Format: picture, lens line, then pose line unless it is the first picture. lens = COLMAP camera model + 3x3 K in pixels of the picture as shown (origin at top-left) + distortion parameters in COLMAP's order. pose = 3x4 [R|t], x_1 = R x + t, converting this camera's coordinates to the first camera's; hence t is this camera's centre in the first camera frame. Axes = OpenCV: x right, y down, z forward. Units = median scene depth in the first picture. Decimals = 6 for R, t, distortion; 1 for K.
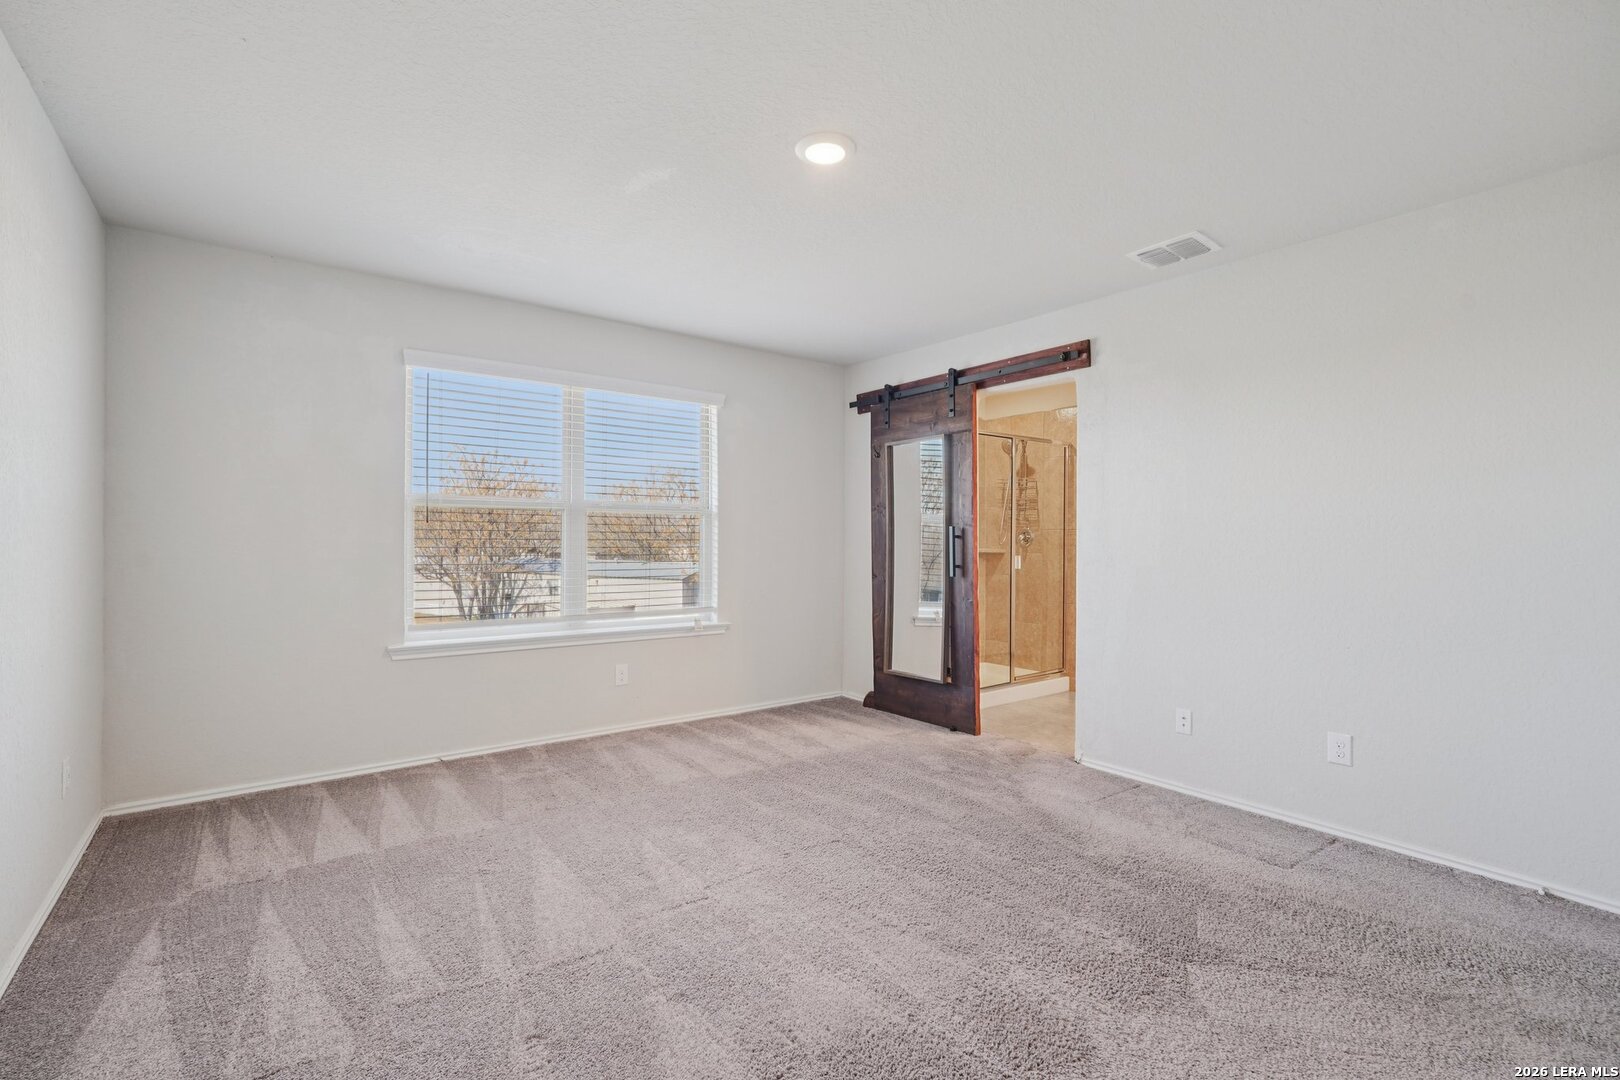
lens RADIAL K [[726.2, 0, 805.5], [0, 726.2, 532.9], [0, 0, 1]] dist [-0.012569, 0.006753]
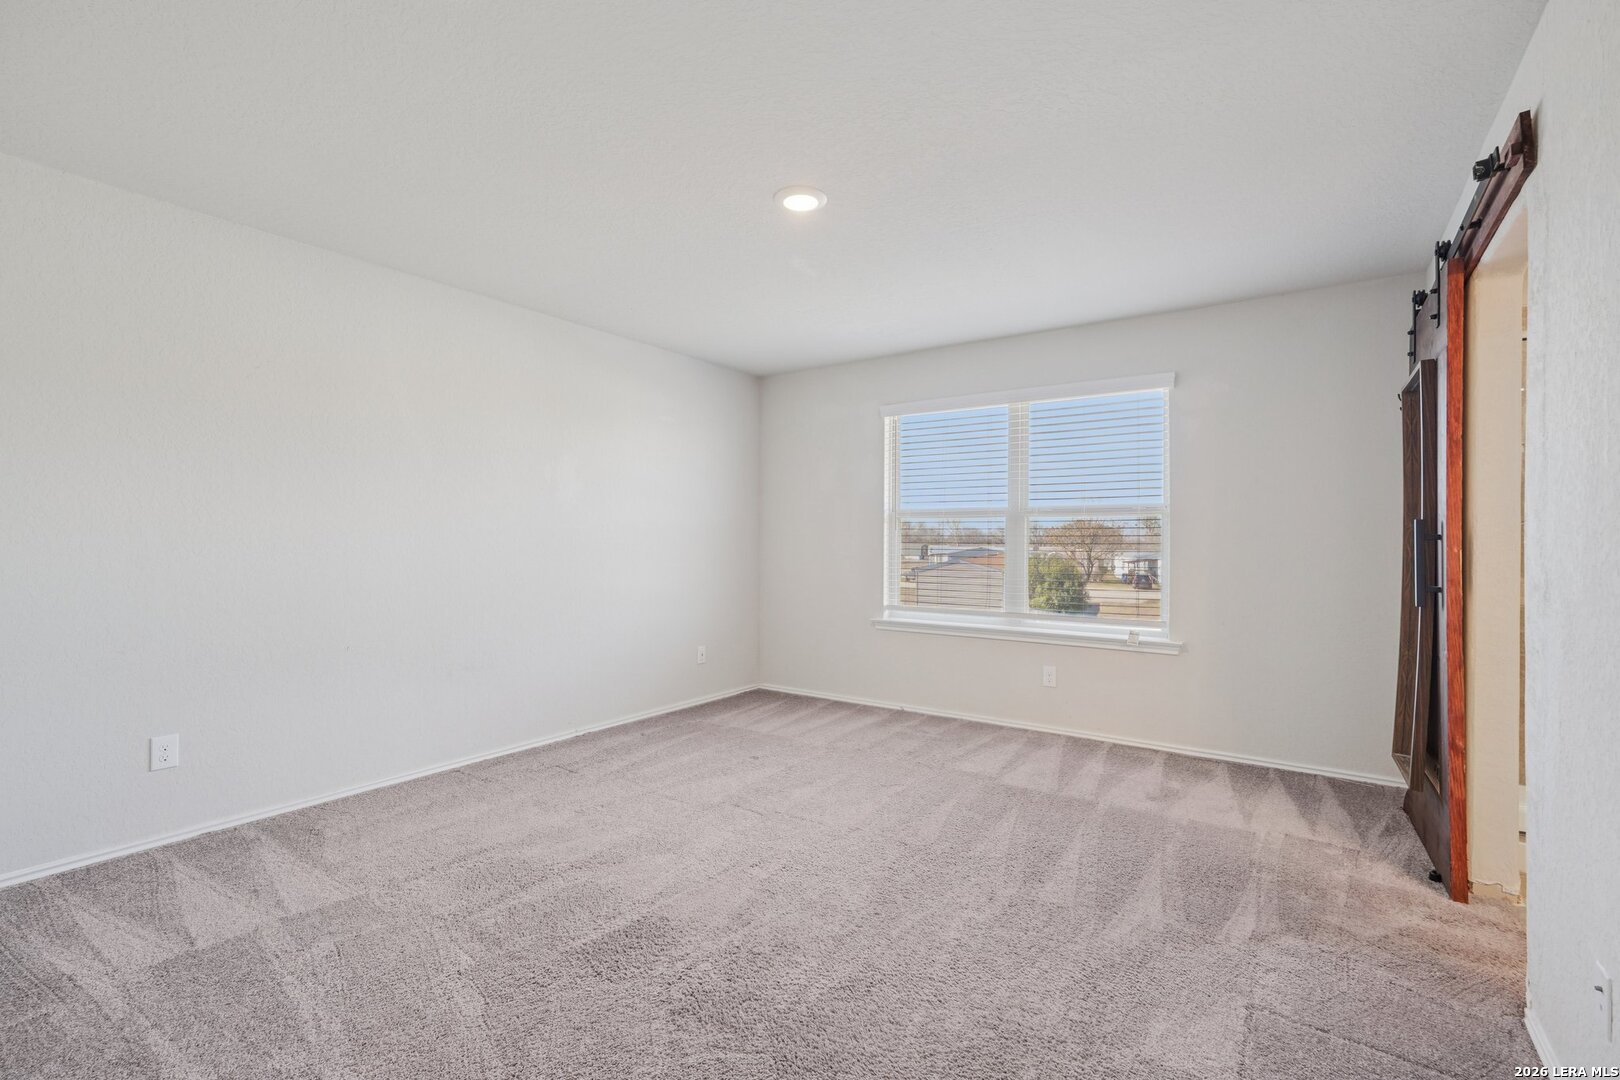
lens RADIAL K [[726.2, 0, 806.7], [0, 726.2, 540.4], [0, 0, 1]] dist [-0.012569, 0.006753]
pose [[0.297845, -0.005330, -0.954600, 0.668802], [0.004812, 0.999980, -0.004082, 0.007969], [0.954602, -0.003378, 0.297864, 0.403094]]
